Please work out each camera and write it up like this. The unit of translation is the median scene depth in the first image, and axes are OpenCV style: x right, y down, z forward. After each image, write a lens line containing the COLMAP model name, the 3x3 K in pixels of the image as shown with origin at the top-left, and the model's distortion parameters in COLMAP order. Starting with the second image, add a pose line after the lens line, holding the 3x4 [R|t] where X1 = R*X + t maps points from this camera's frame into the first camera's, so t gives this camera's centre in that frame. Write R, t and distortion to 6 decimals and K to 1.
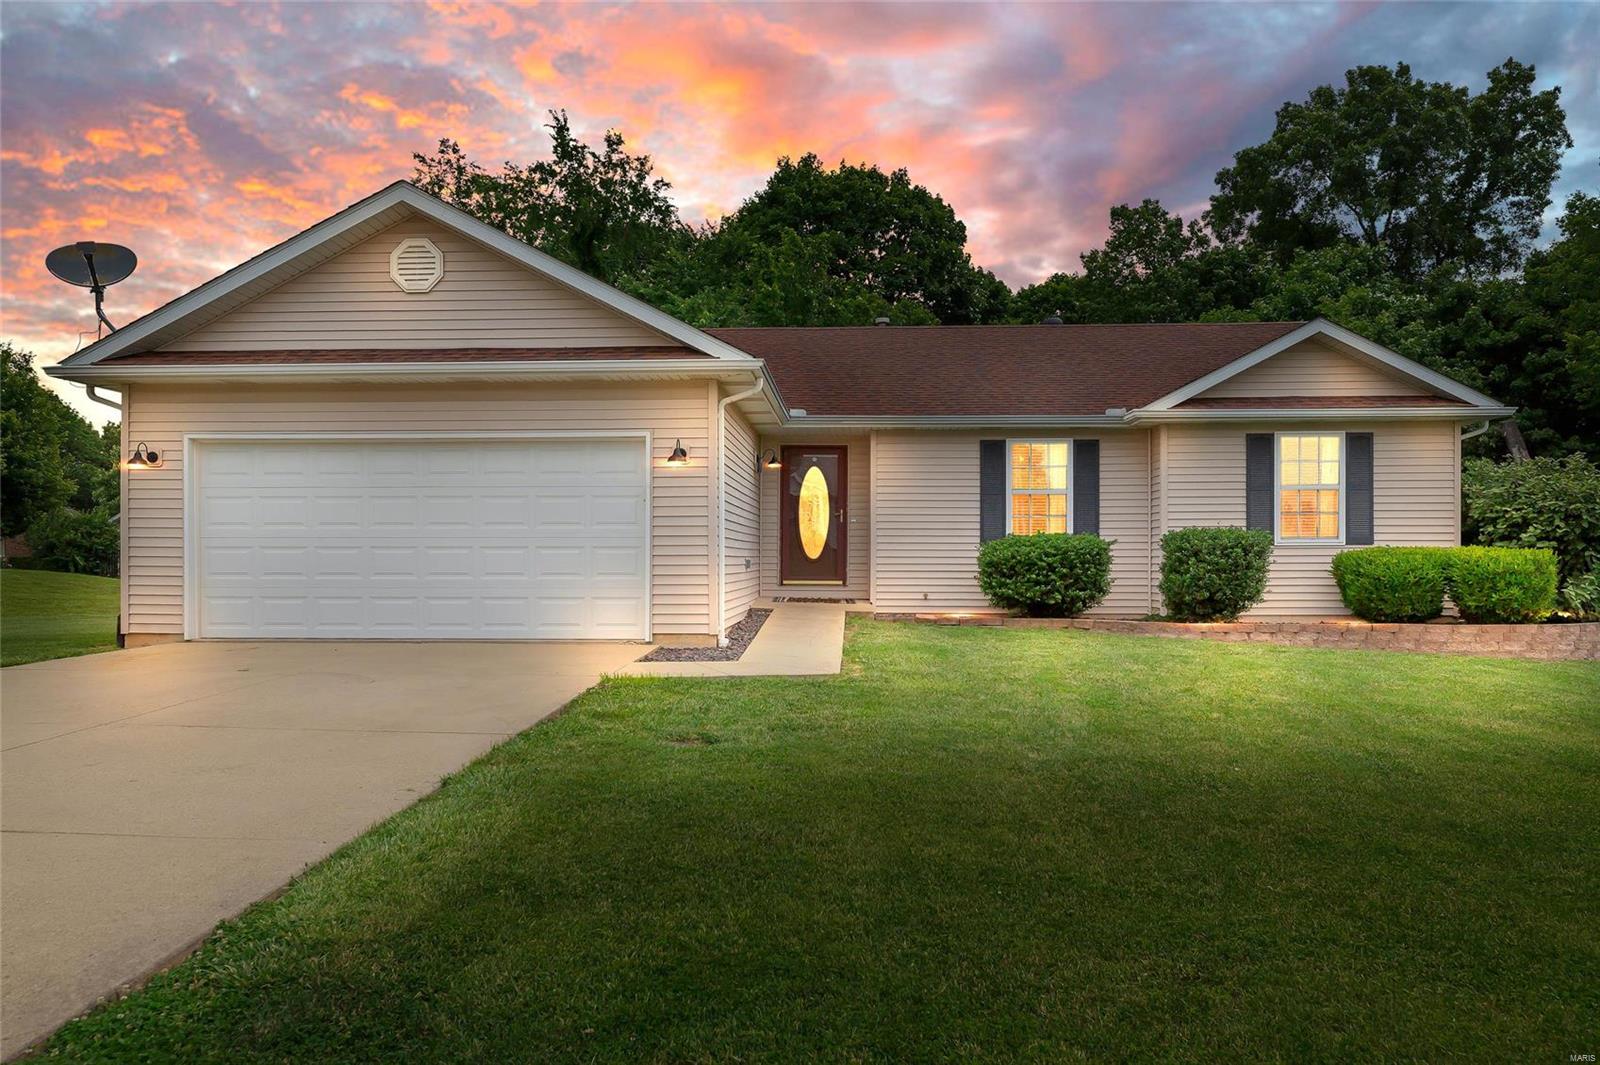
lens RADIAL K [[1186.7, 0, 809.7], [0, 1186.7, 545.3], [0, 0, 1]] dist [0.009116, 0.002076]
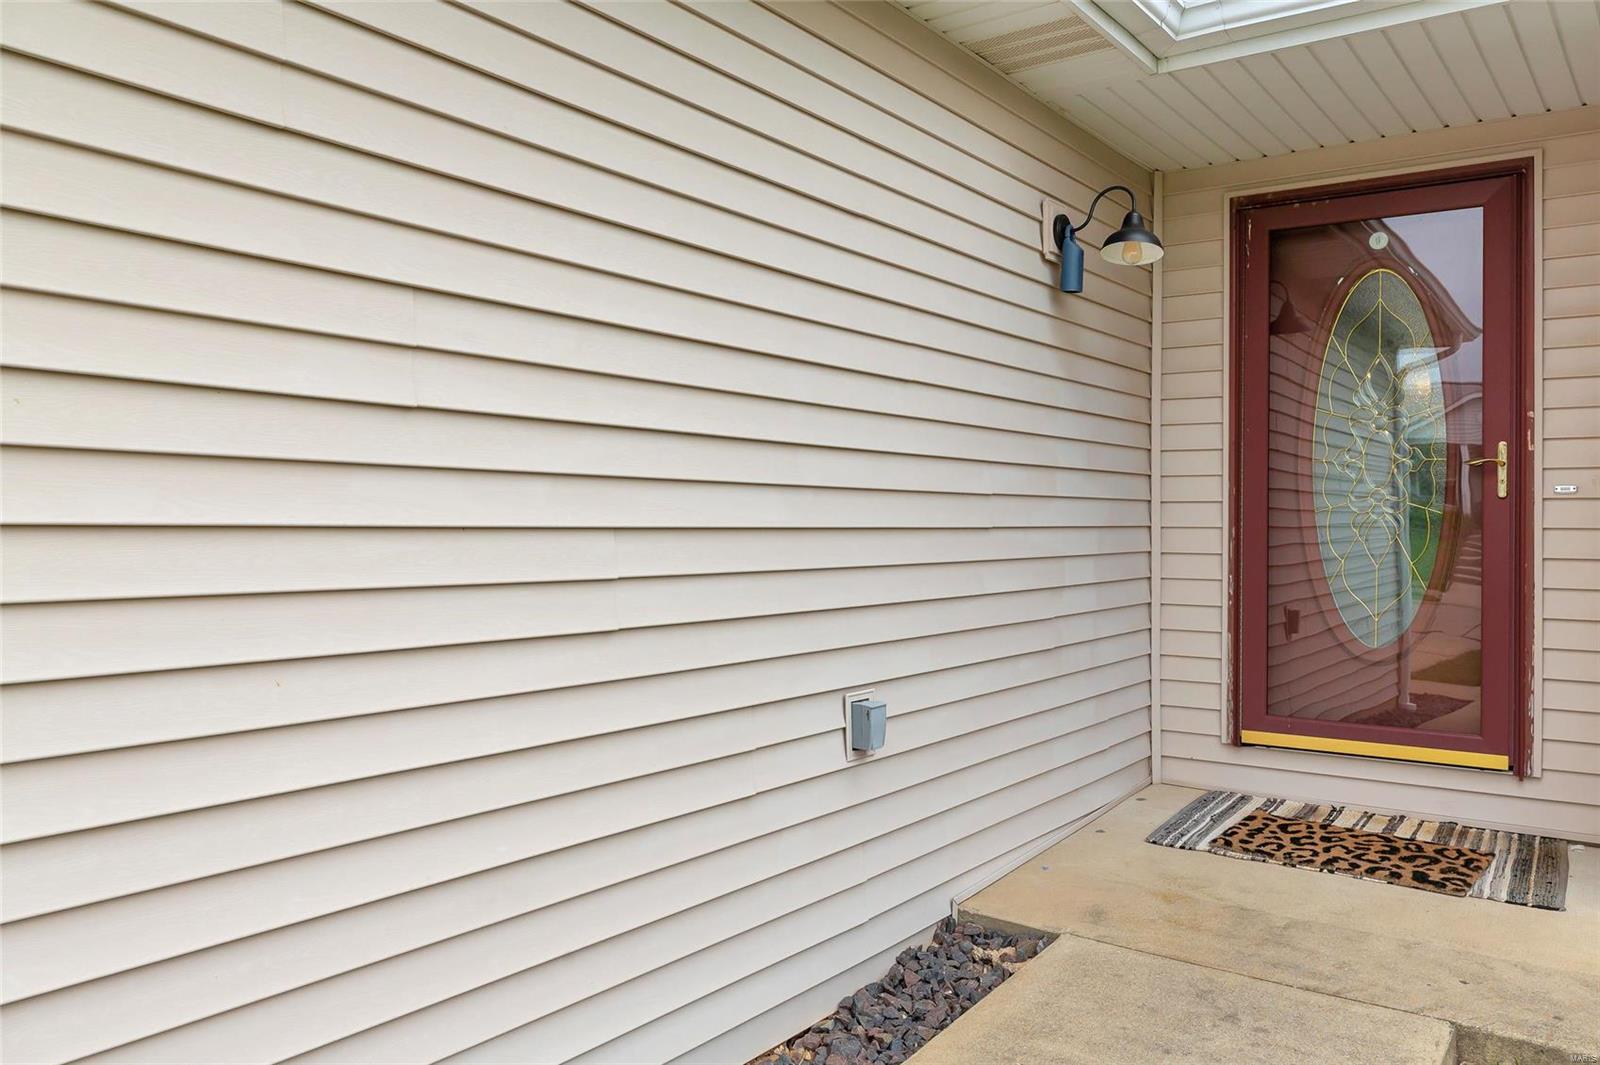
lens RADIAL K [[1288.1, 0, 802.5], [0, 1288.1, 533.0], [0, 0, 1]] dist [-0.013210, -0.004587]
pose [[0.854935, 0.004950, -0.518711, 0.039157], [-0.002957, 0.999985, 0.004670, -0.013082], [0.518727, -0.002459, 0.854937, 0.718918]]
